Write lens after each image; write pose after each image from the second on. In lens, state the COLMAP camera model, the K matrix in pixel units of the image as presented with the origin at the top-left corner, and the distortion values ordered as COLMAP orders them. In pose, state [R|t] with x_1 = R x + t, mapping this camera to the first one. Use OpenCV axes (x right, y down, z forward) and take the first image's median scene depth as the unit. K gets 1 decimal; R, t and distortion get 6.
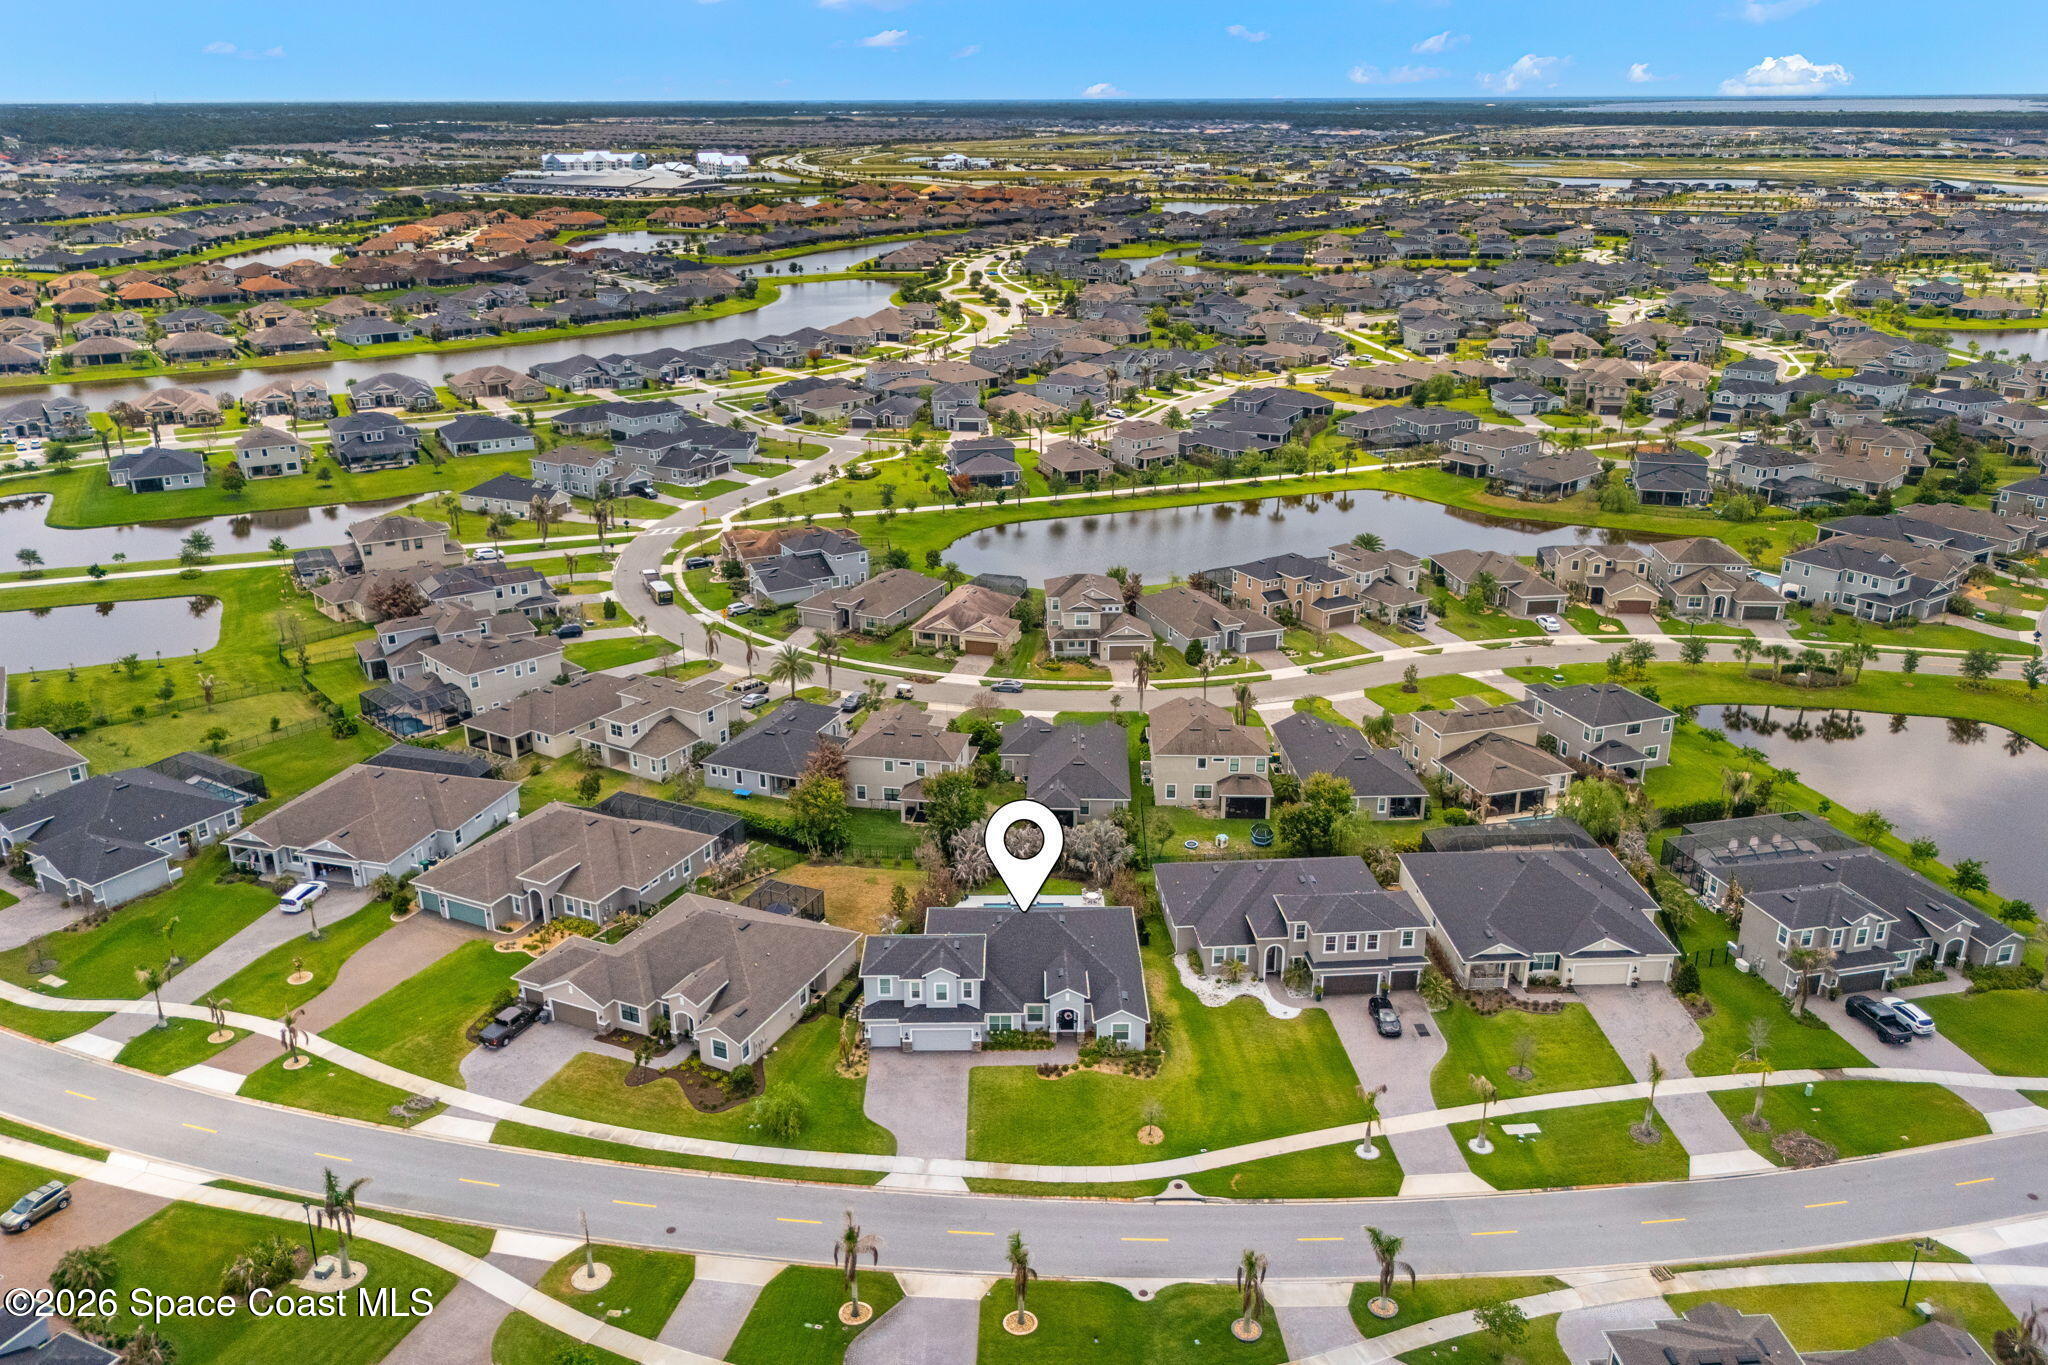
lens RADIAL K [[1538.8, 0, 1024.0], [0, 1538.8, 682.5], [0, 0, 1]] dist [0.120786, -0.158080]
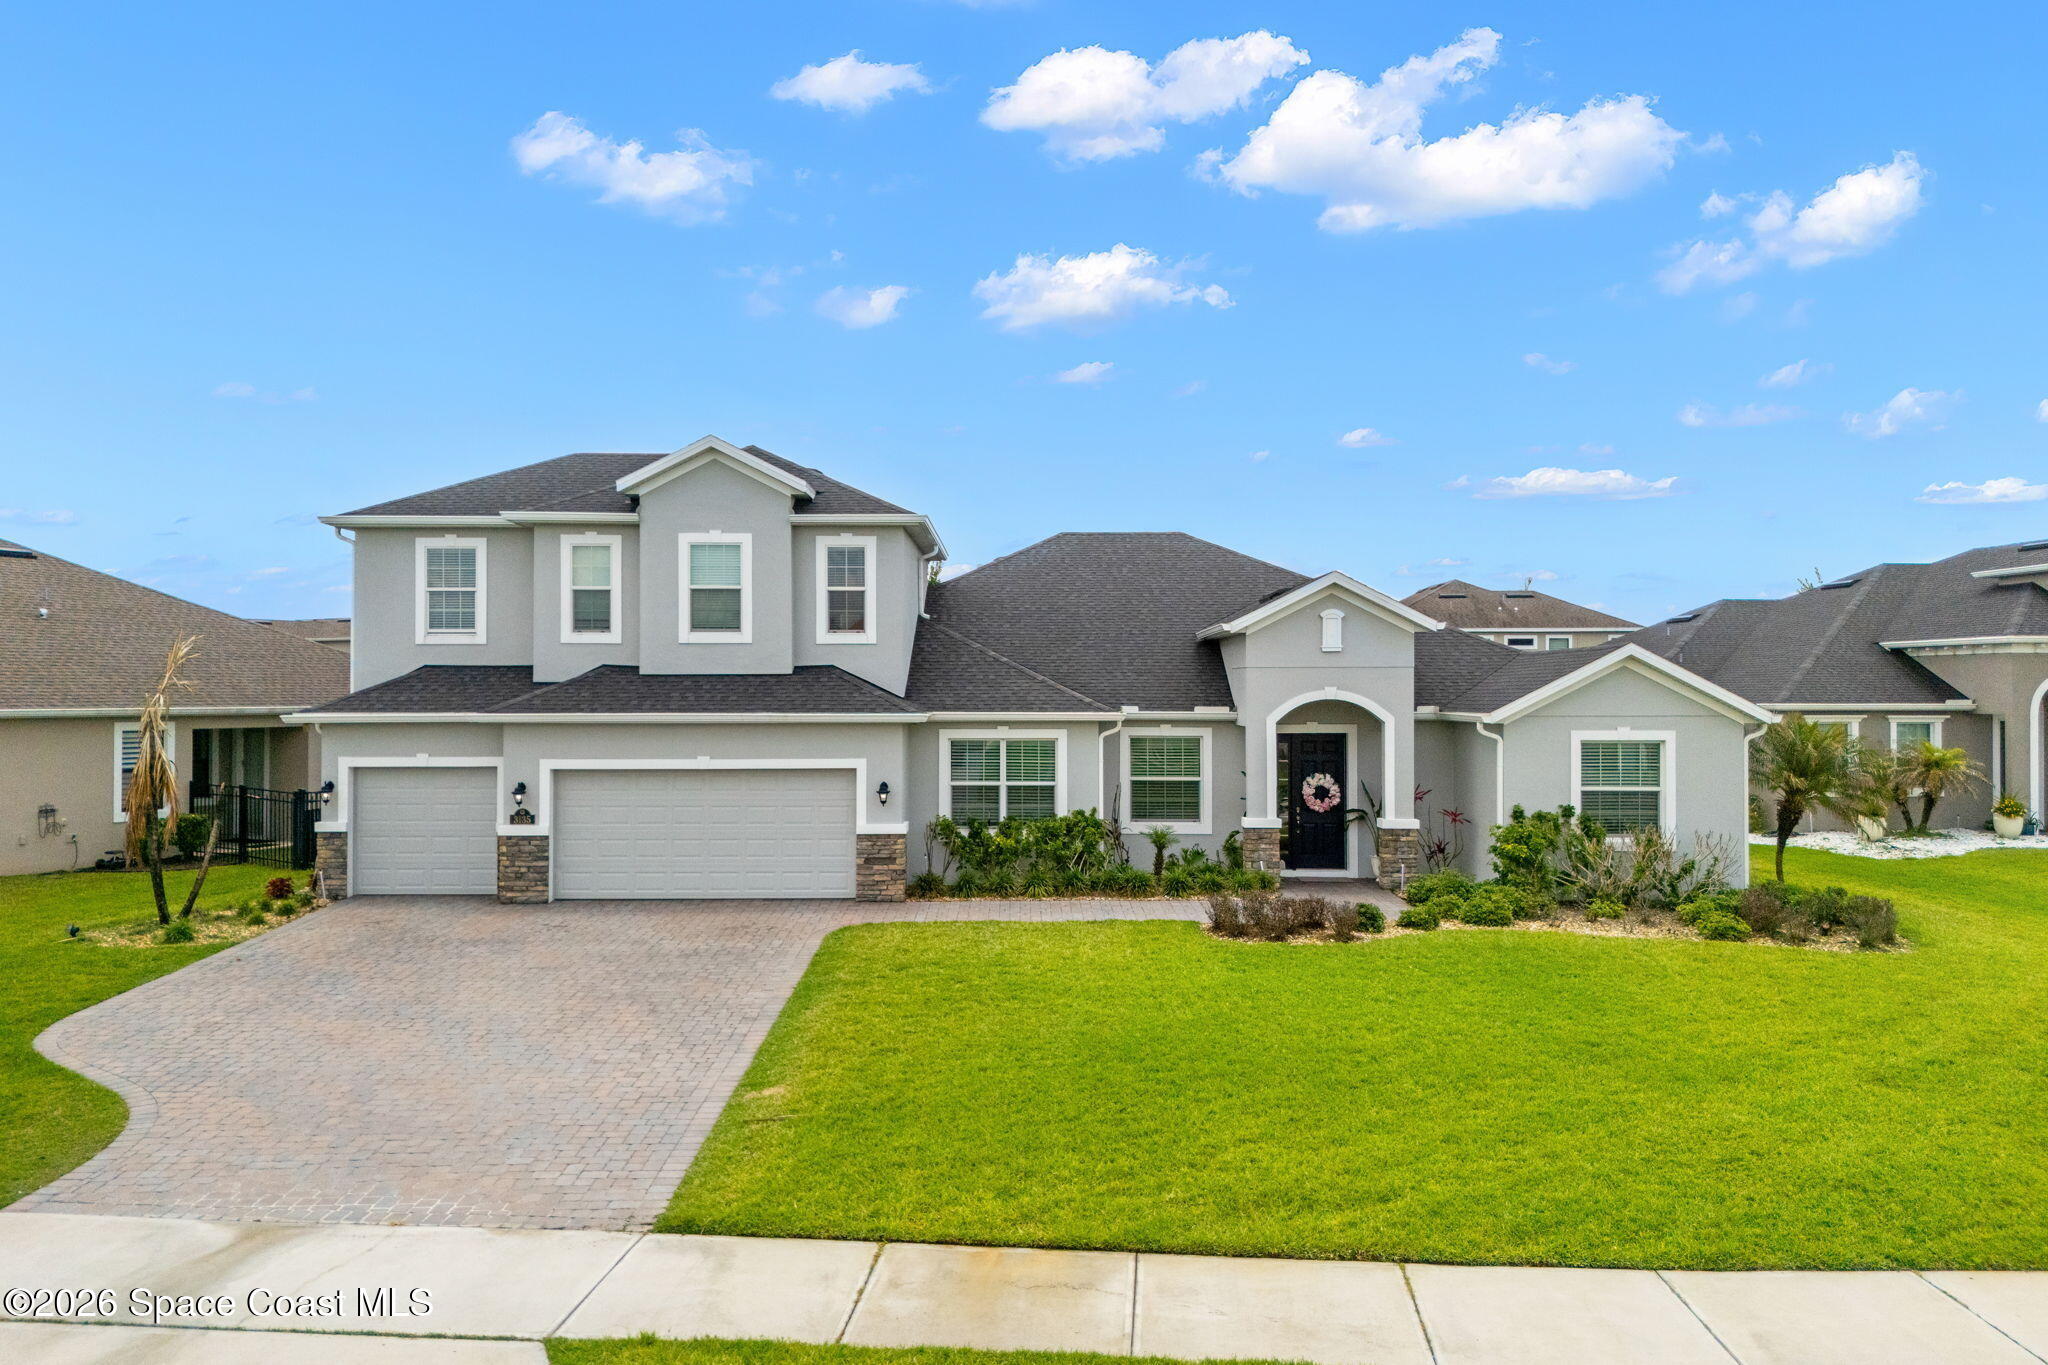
lens RADIAL K [[1505.3, 0, 1024.0], [0, 1505.3, 682.5], [0, 0, 1]] dist [0.091442, -0.111373]
pose [[0.999991, 0.000842, -0.004220, -0.011837], [-0.002297, 0.933731, -0.357969, 0.281493], [0.003638, 0.357975, 0.933724, 0.814314]]
